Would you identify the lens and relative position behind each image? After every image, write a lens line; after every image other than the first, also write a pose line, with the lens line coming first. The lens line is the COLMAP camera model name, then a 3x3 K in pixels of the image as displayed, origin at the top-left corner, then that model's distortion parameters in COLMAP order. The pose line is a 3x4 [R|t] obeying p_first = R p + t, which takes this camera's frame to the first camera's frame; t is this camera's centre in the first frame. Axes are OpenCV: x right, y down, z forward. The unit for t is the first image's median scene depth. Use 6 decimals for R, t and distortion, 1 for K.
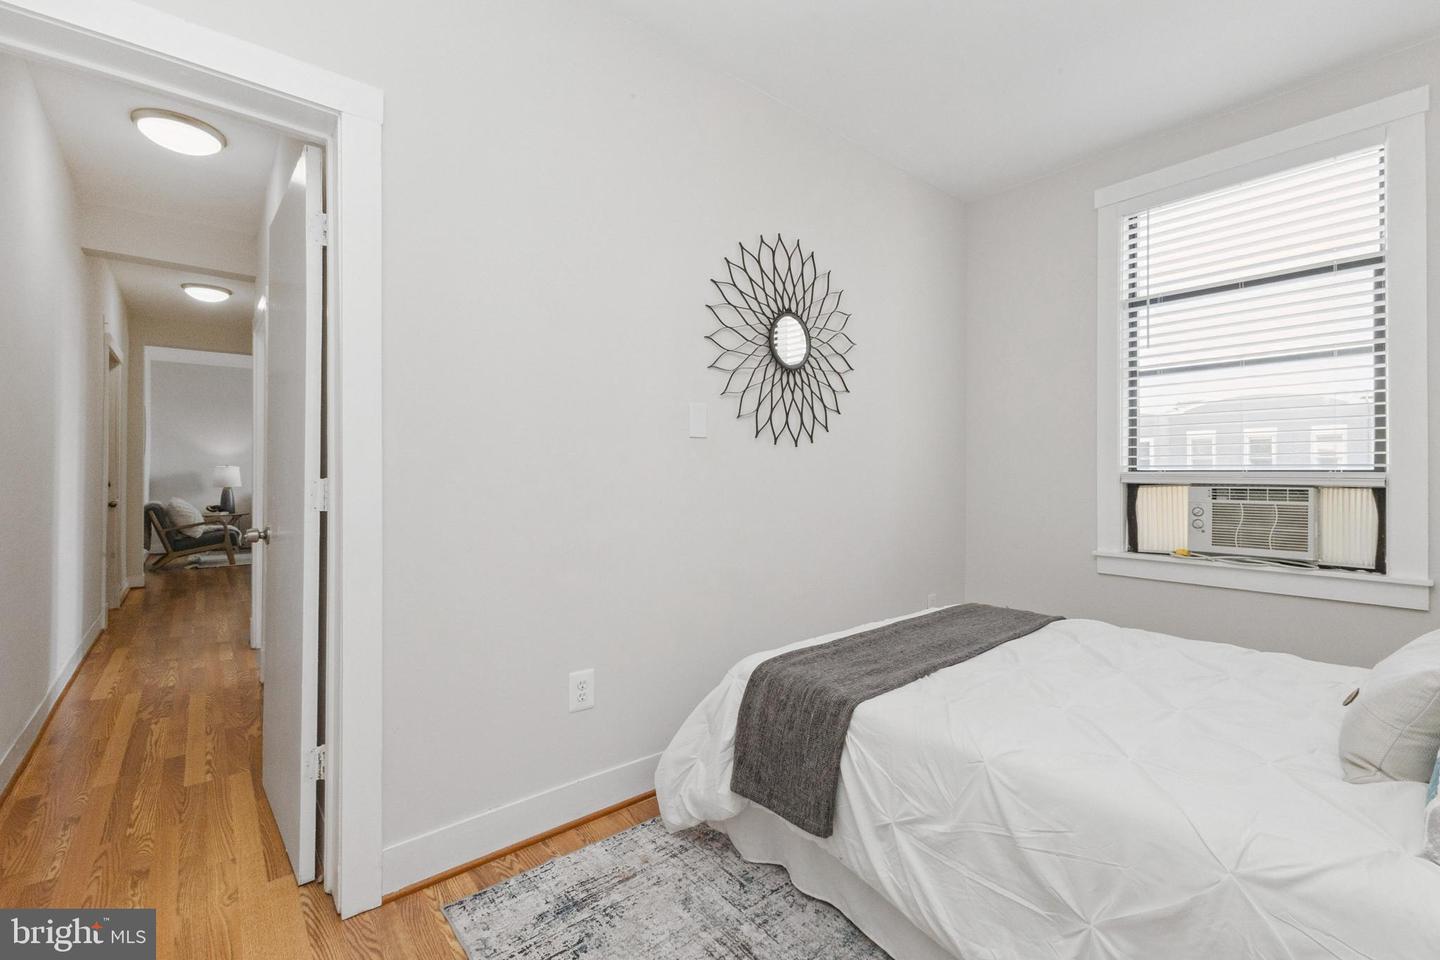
lens RADIAL K [[611.6, 0, 721.0], [0, 611.6, 475.6], [0, 0, 1]] dist [-0.004927, -0.000535]
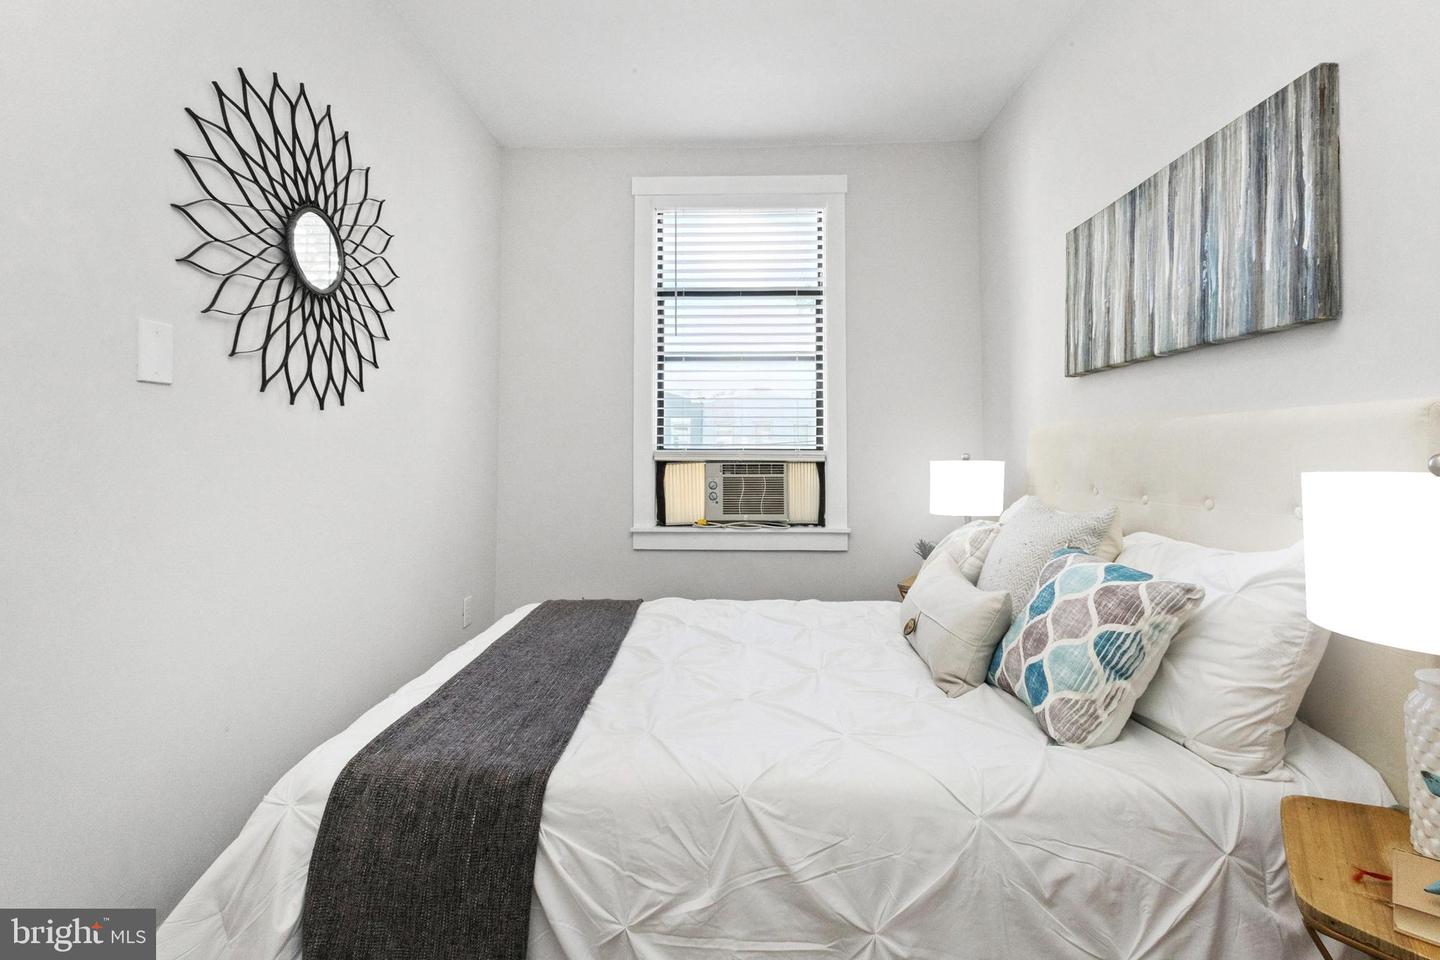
lens RADIAL K [[650.2, 0, 728.6], [0, 650.2, 435.5], [0, 0, 1]] dist [0.003542, -0.000488]
pose [[0.658339, 0.021200, 0.752423, -0.126166], [0.002163, 0.999546, -0.030055, 0.003777], [-0.752719, 0.021414, 0.657994, 0.208412]]
